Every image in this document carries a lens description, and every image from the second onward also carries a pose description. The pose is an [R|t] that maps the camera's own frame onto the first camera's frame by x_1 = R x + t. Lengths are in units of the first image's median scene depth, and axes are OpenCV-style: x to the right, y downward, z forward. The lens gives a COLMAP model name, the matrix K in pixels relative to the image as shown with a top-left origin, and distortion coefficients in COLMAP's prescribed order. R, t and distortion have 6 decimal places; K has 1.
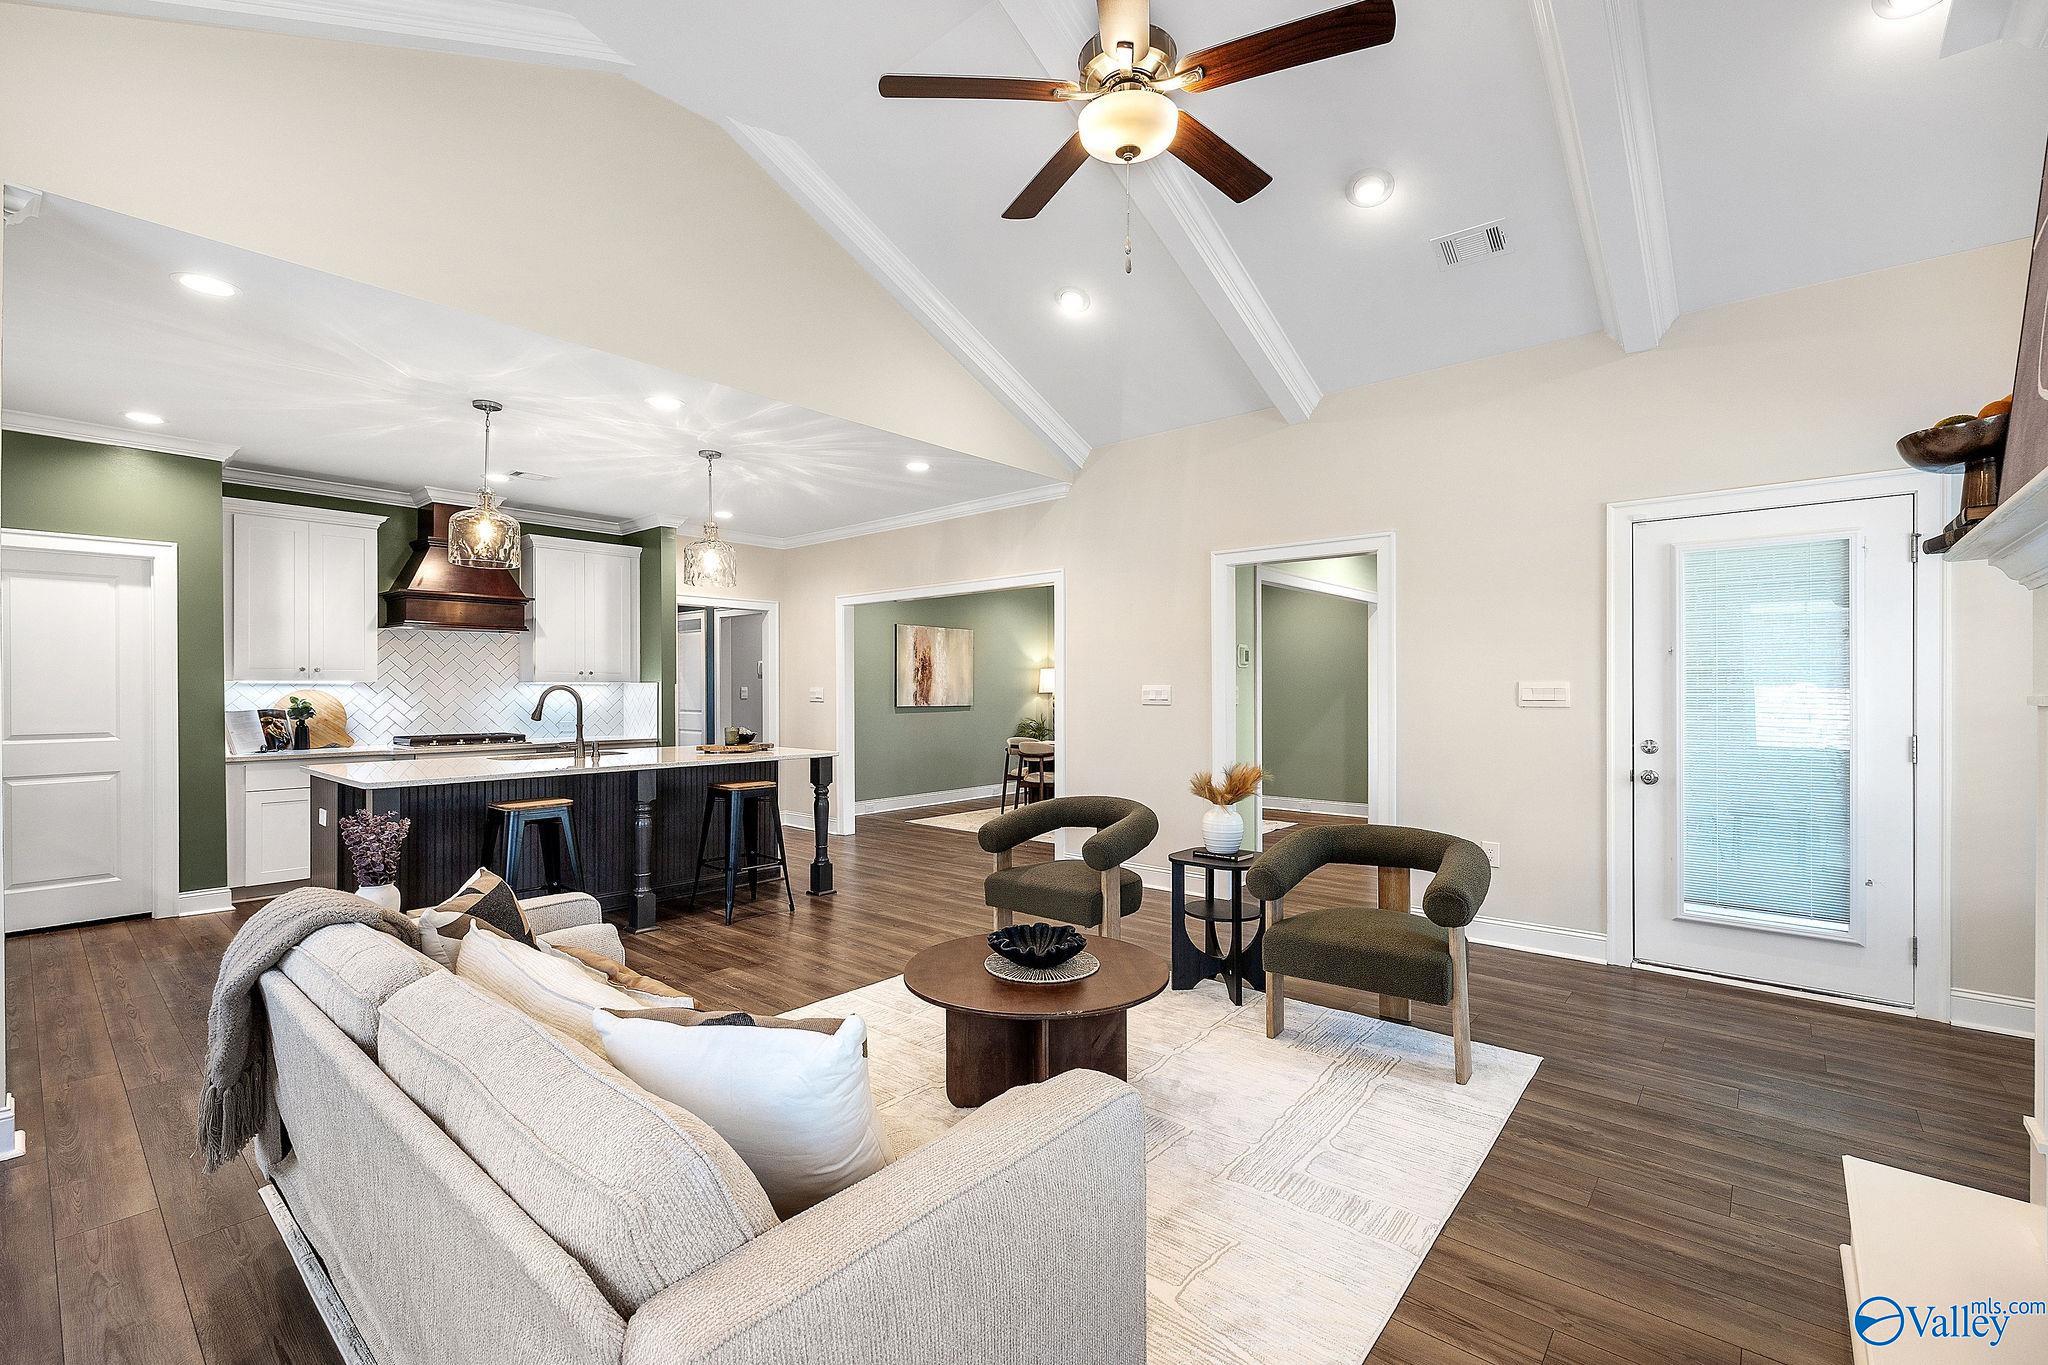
lens RADIAL K [[869.7, 0, 1026.4], [0, 869.7, 687.5], [0, 0, 1]] dist [0.001587, -0.000022]
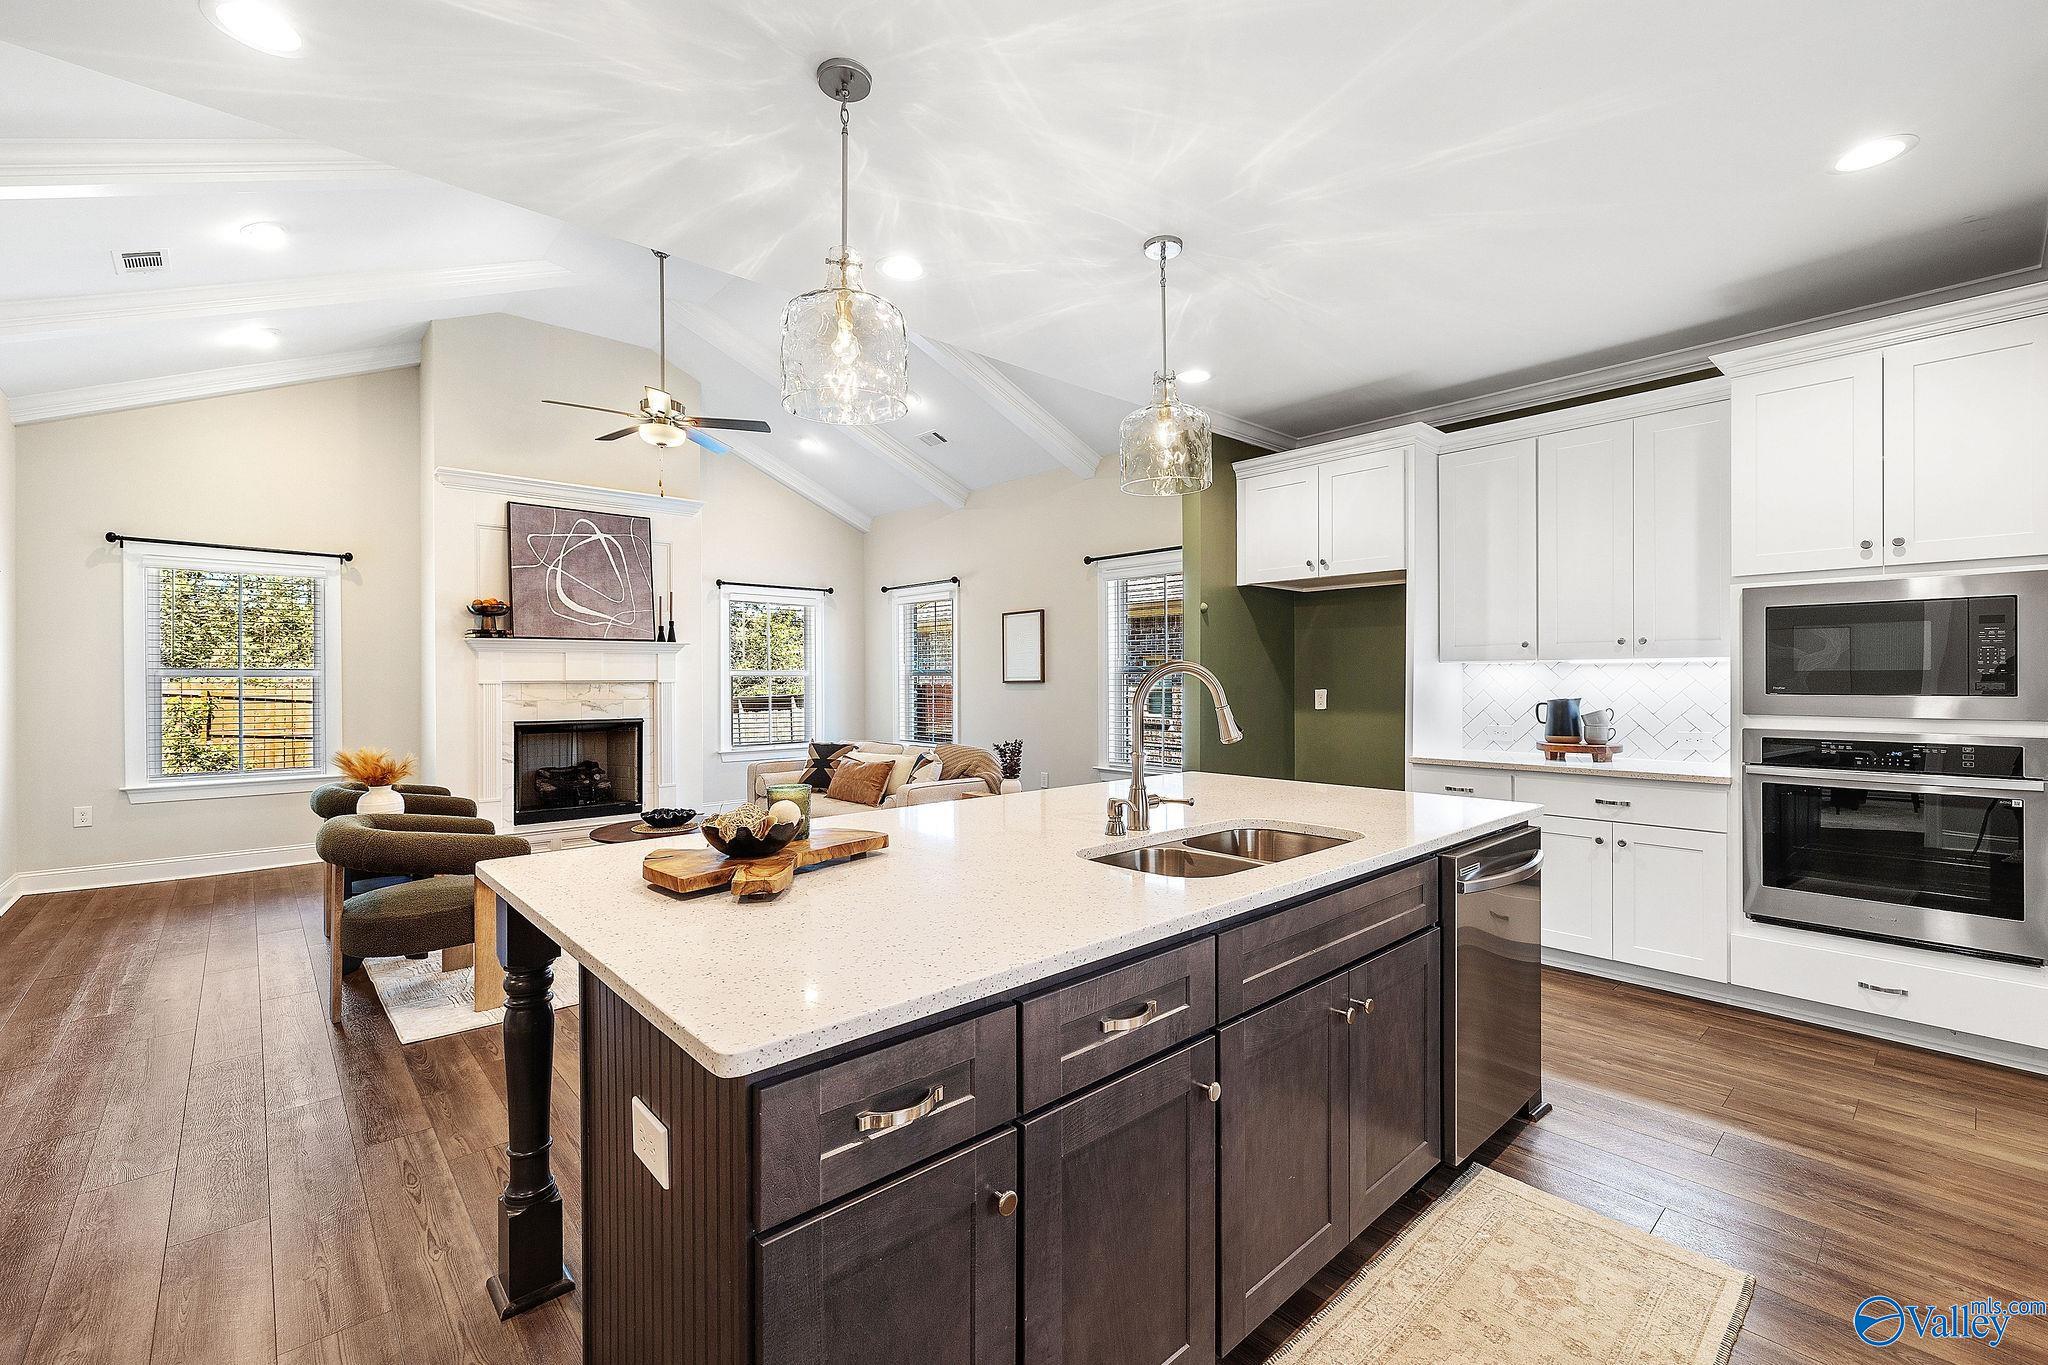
lens RADIAL K [[869.7, 0, 1024.4], [0, 869.7, 675.3], [0, 0, 1]] dist [0.001587, -0.000022]
pose [[-0.991778, 0.007086, 0.127772, -0.264581], [0.007273, 0.999973, 0.000992, 0.000104], [-0.127761, 0.001913, -0.991803, 0.741992]]
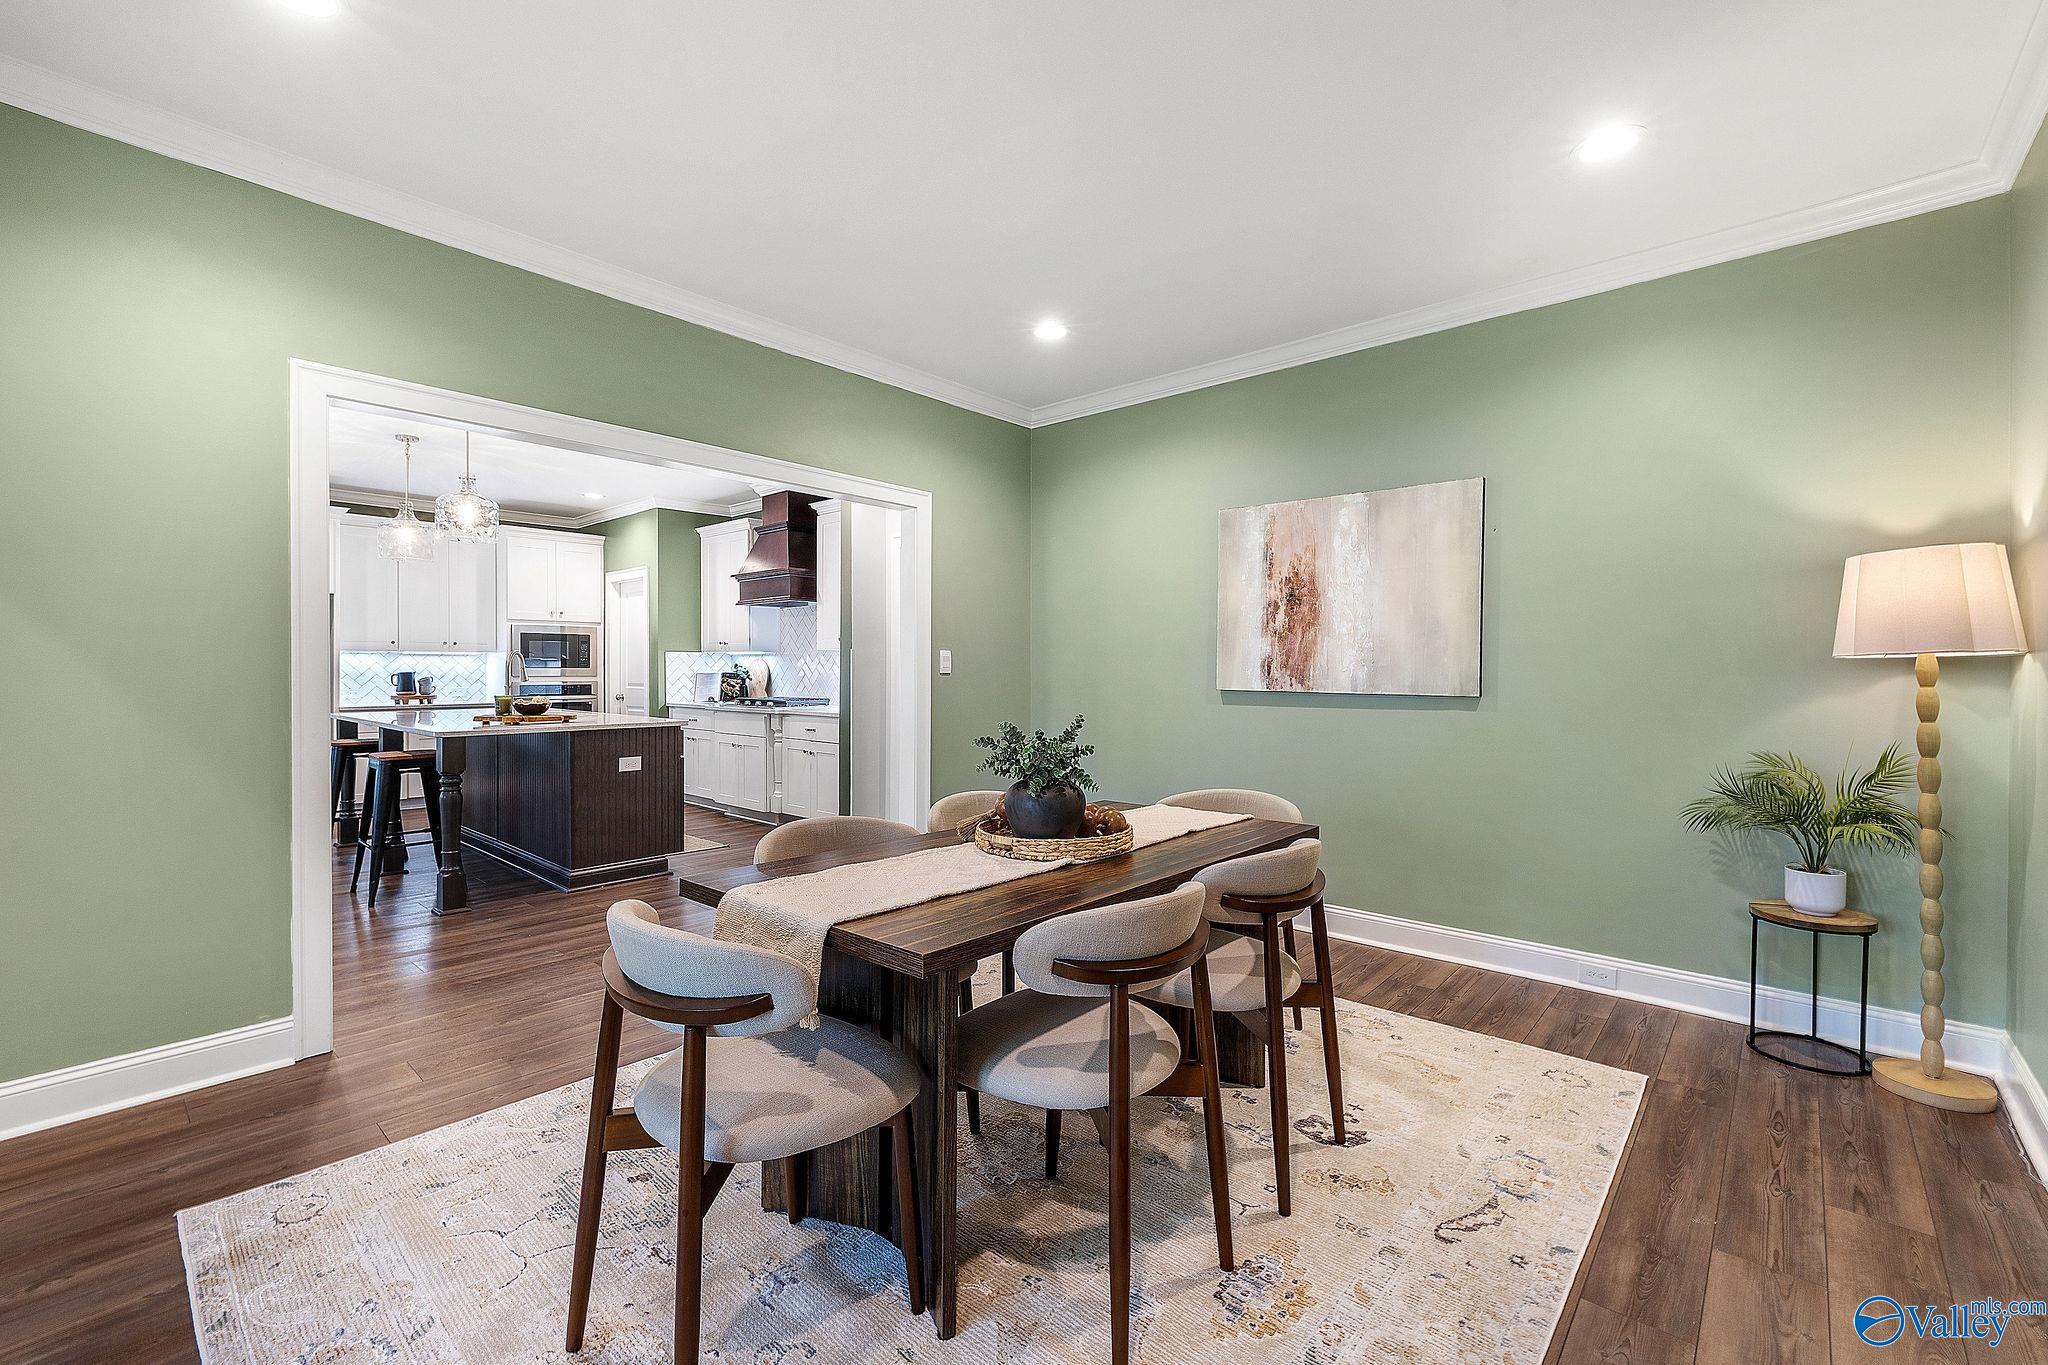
lens RADIAL K [[869.7, 0, 1032.5], [0, 869.7, 679.3], [0, 0, 1]] dist [0.001587, -0.000022]
pose [[-0.030031, 0.011912, -0.999478, 0.308983], [-0.000544, 0.999929, 0.011934, 0.010801], [0.999549, 0.000902, -0.030023, 0.893861]]
